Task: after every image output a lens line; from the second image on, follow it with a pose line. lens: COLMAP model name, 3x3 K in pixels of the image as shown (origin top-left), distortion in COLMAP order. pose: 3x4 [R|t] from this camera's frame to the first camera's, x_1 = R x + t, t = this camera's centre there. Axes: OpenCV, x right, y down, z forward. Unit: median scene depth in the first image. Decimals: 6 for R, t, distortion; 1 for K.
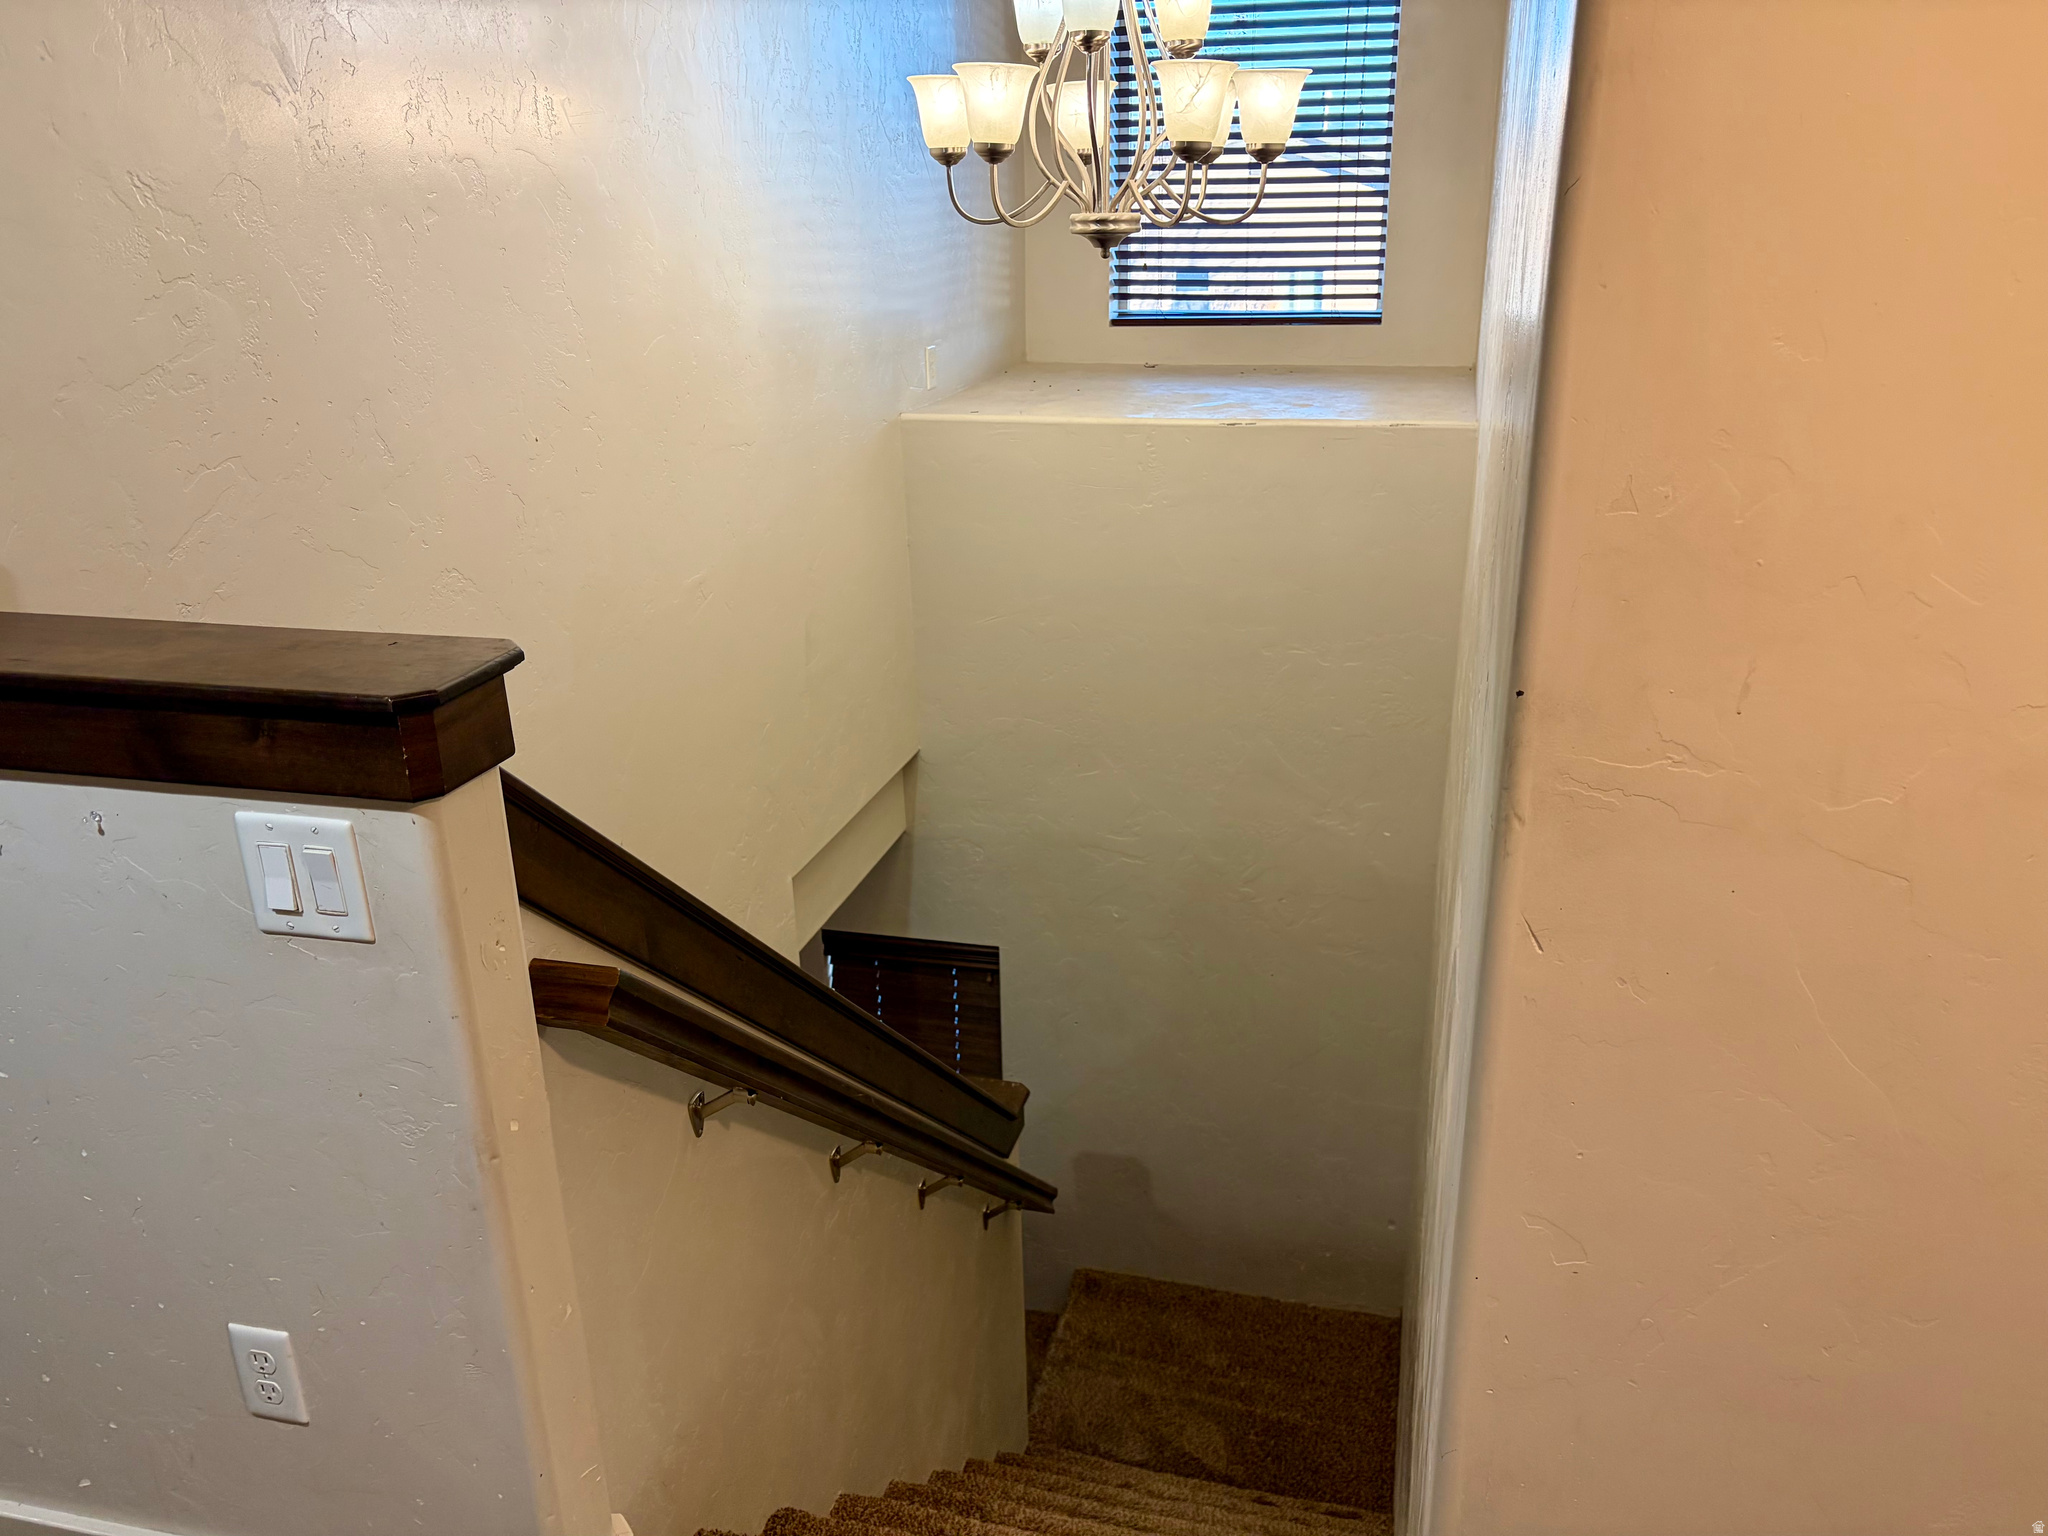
lens RADIAL K [[1561.1, 0, 1025.5], [0, 1561.1, 809.3], [0, 0, 1]] dist [0.065552, -0.055424]
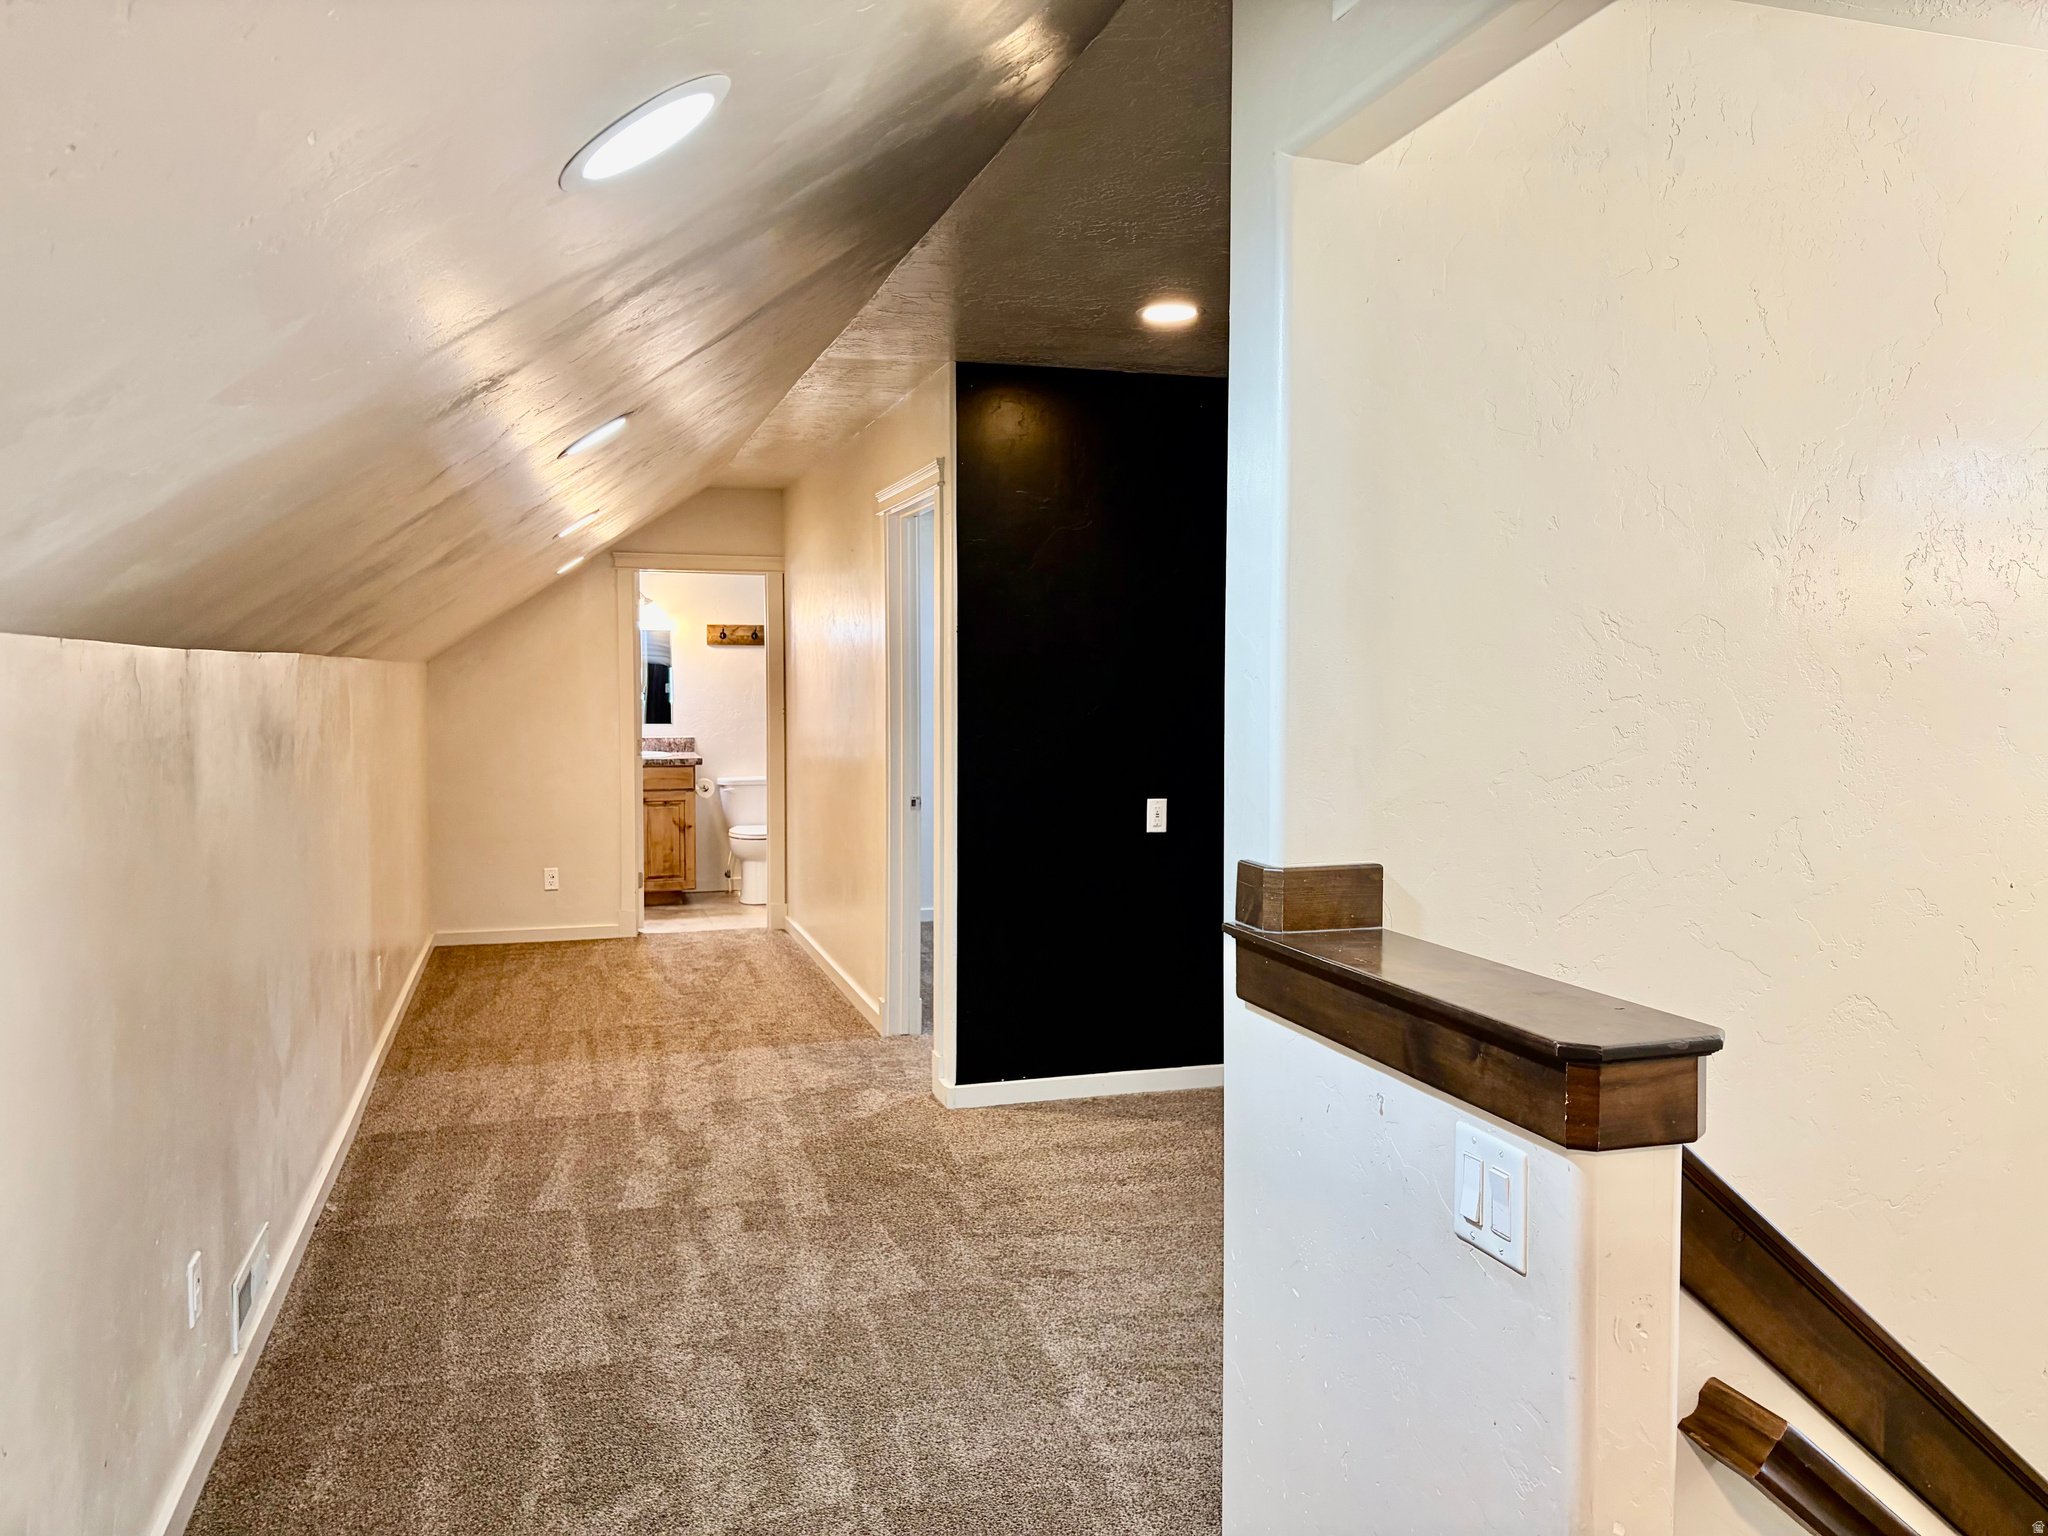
lens RADIAL K [[1561.1, 0, 1025.5], [0, 1561.1, 809.3], [0, 0, 1]] dist [0.065552, -0.055424]
pose [[0.534612, 0.094993, -0.839742, 0.264649], [-0.325185, 0.940278, -0.100660, 0.005986], [0.780028, 0.326885, 0.533574, 0.074038]]
